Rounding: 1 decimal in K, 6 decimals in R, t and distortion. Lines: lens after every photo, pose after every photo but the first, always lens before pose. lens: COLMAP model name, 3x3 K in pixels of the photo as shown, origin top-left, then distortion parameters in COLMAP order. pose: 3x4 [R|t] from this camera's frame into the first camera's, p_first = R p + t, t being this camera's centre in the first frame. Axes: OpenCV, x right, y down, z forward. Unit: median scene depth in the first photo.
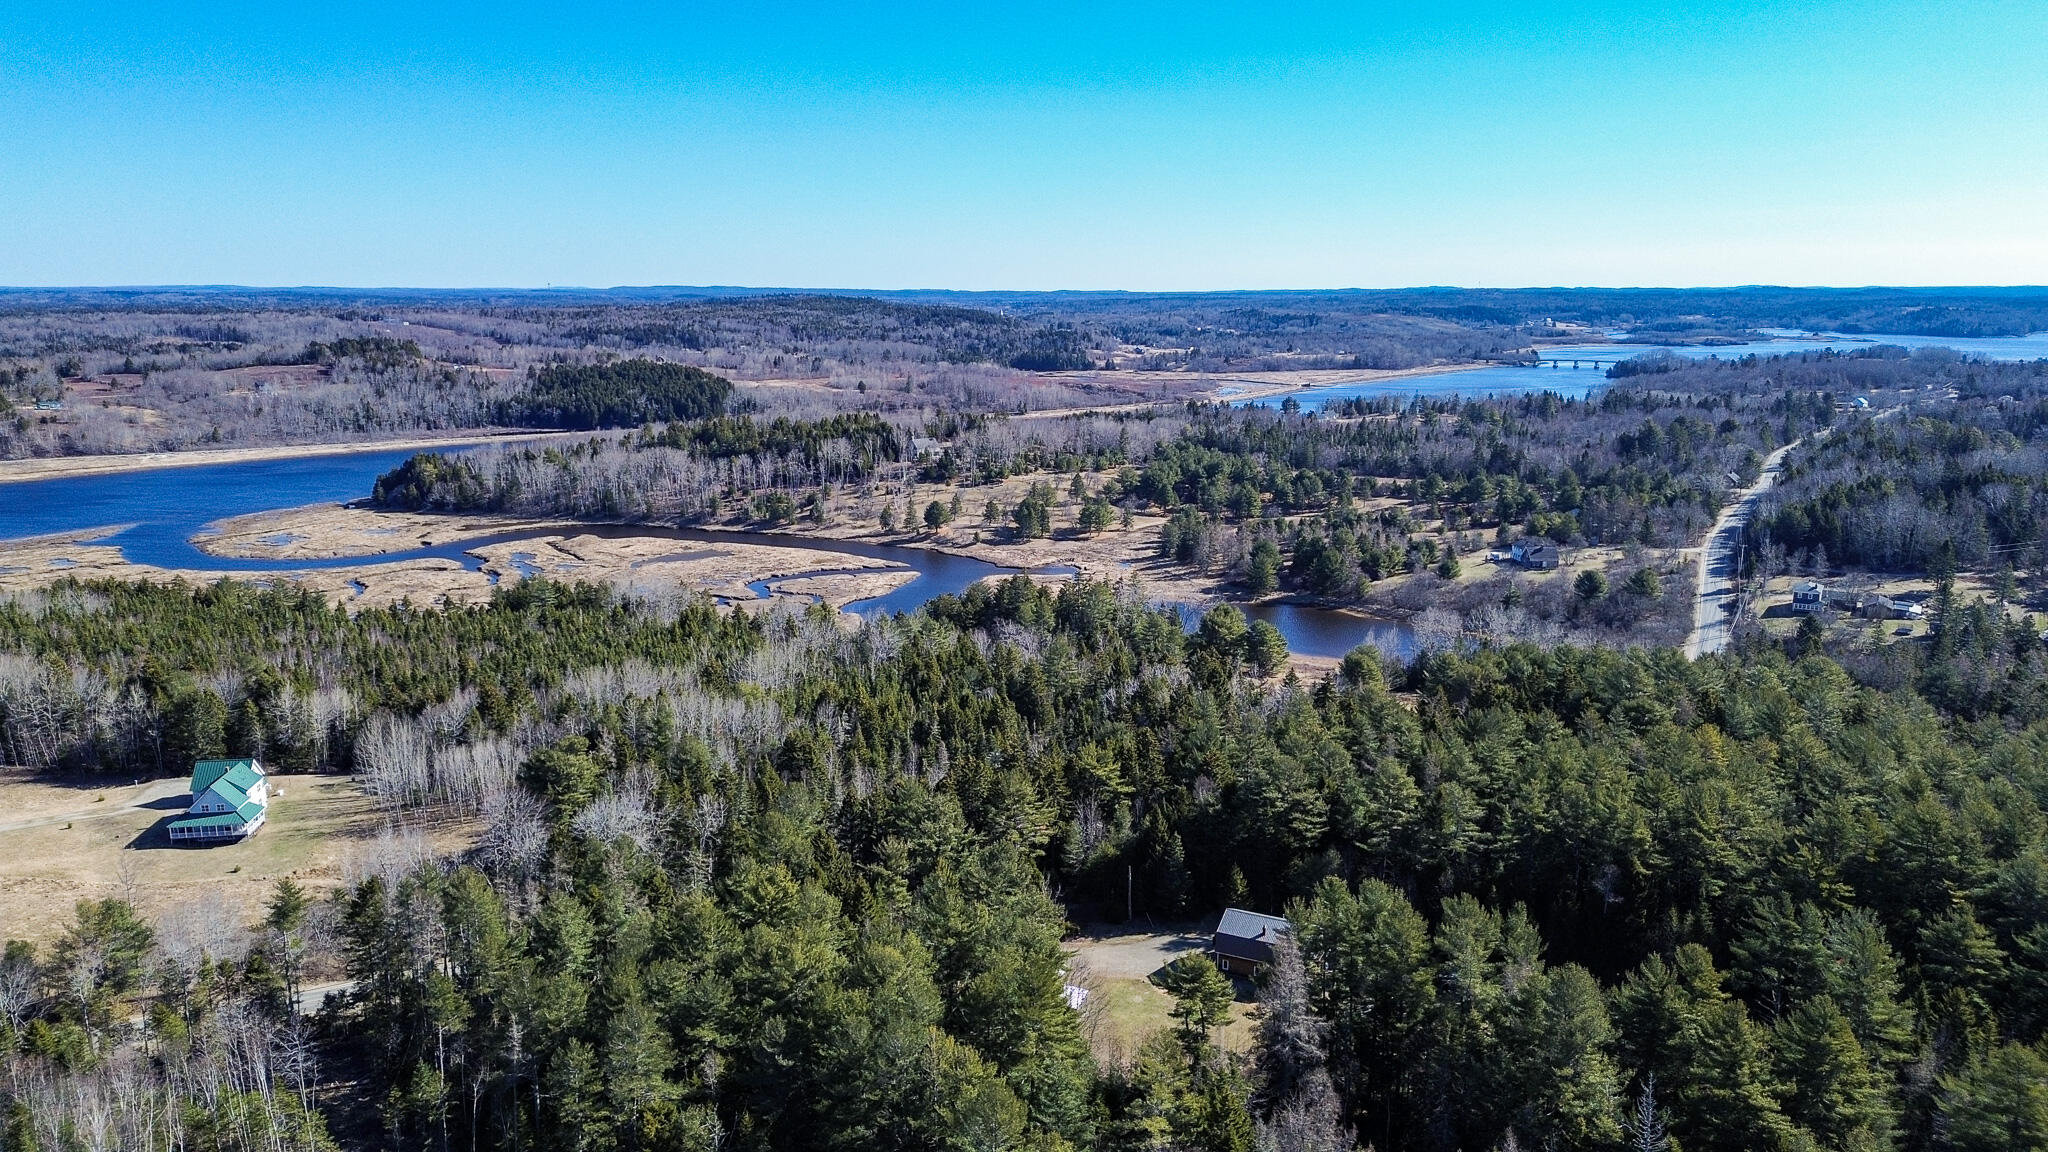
lens RADIAL K [[1447.8, 0, 1023.4], [0, 1447.8, 588.2], [0, 0, 1]] dist [0.081487, -0.082138]
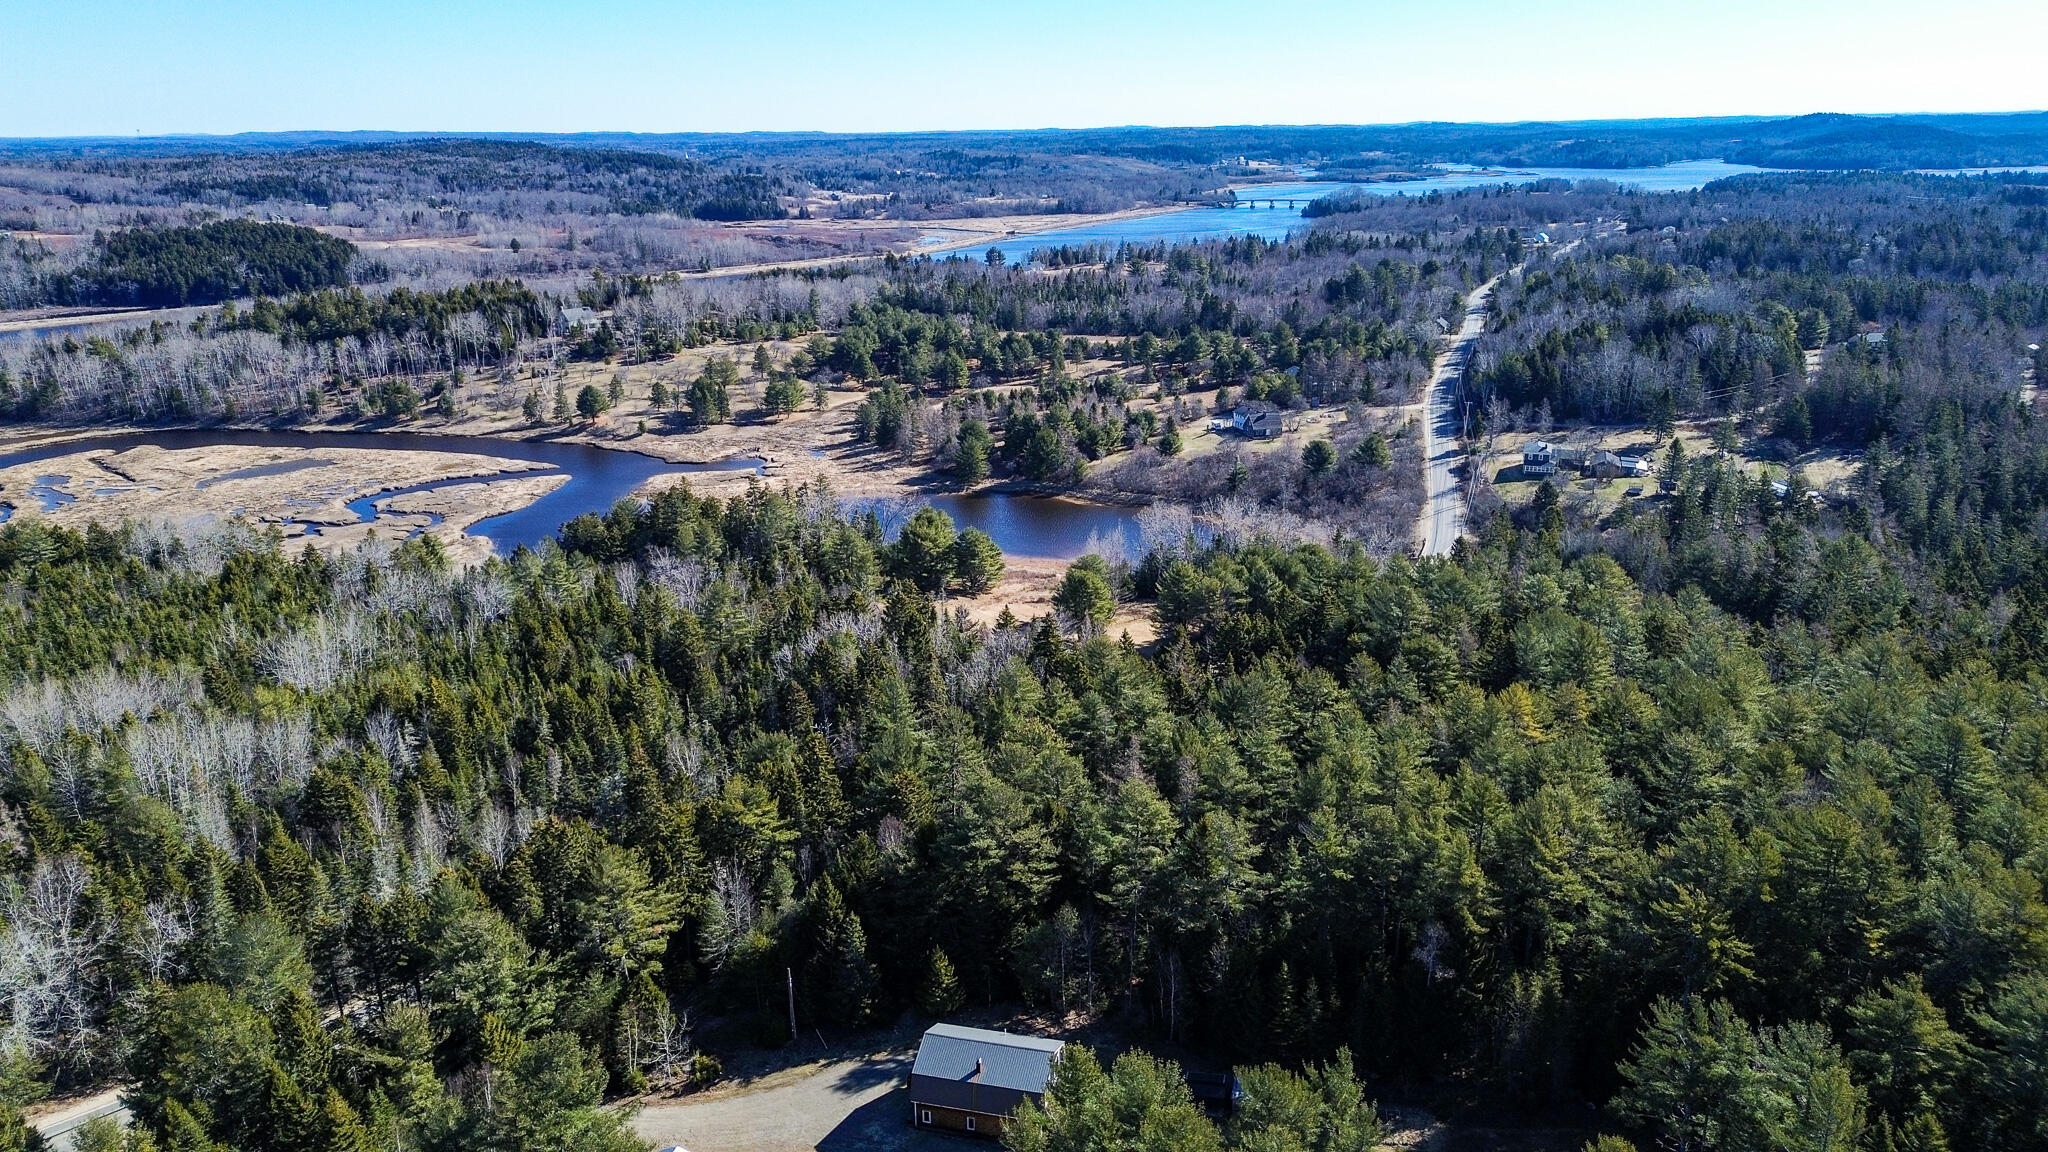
lens RADIAL K [[1448.4, 0, 1031.8], [0, 1448.4, 576.6], [0, 0, 1]] dist [0.079075, -0.090389]
pose [[0.979075, -0.071070, 0.190684, 0.020566], [0.052814, 0.993667, 0.099175, -0.018511], [-0.196525, -0.087029, 0.976629, 0.092803]]
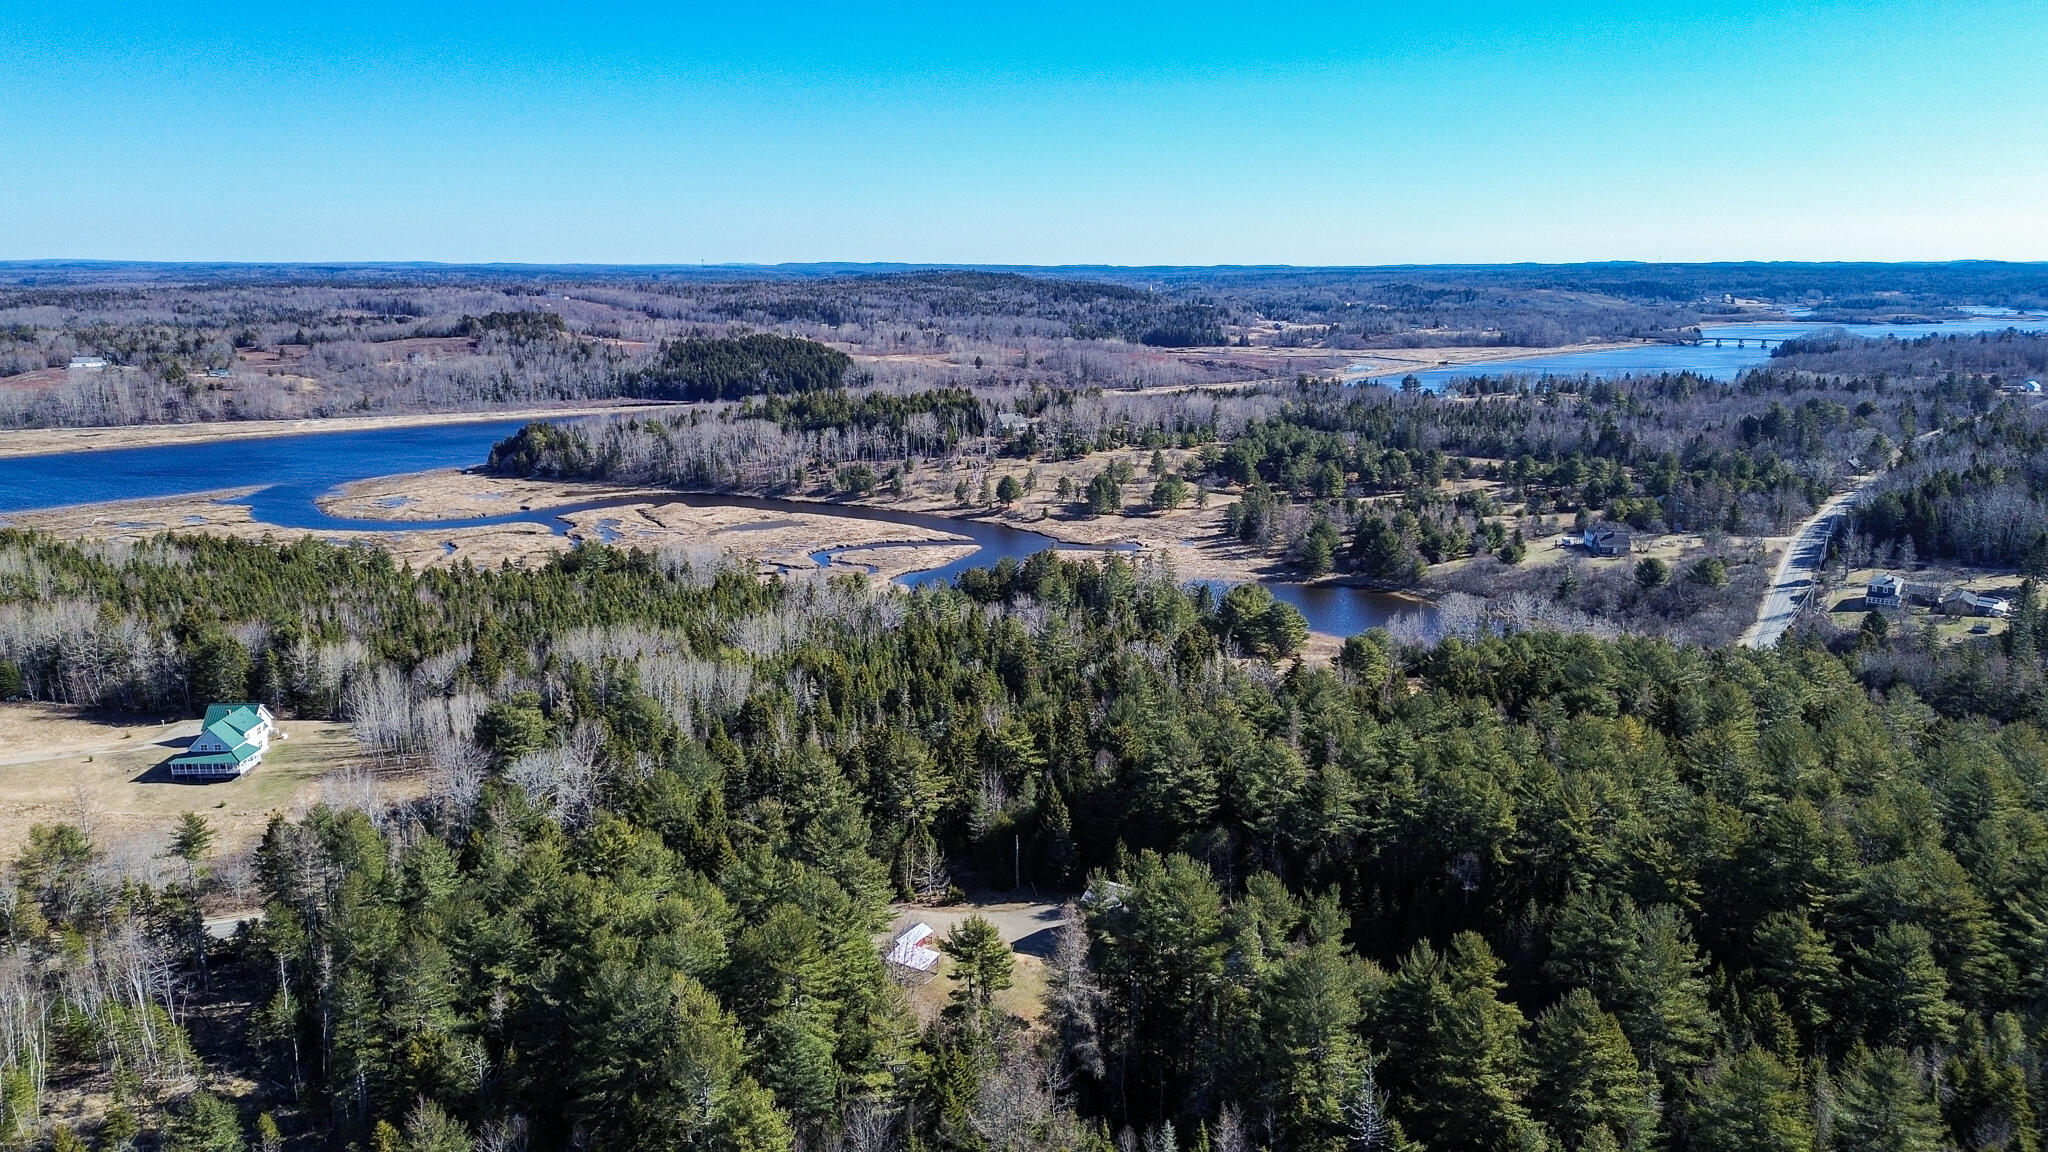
lens RADIAL K [[1447.8, 0, 1023.4], [0, 1447.8, 588.2], [0, 0, 1]] dist [0.081487, -0.082138]
pose [[0.993875, 0.024398, -0.107784, 0.055722], [-0.022665, 0.999594, 0.017273, 0.000365], [0.108162, -0.014725, 0.994024, -0.000874]]
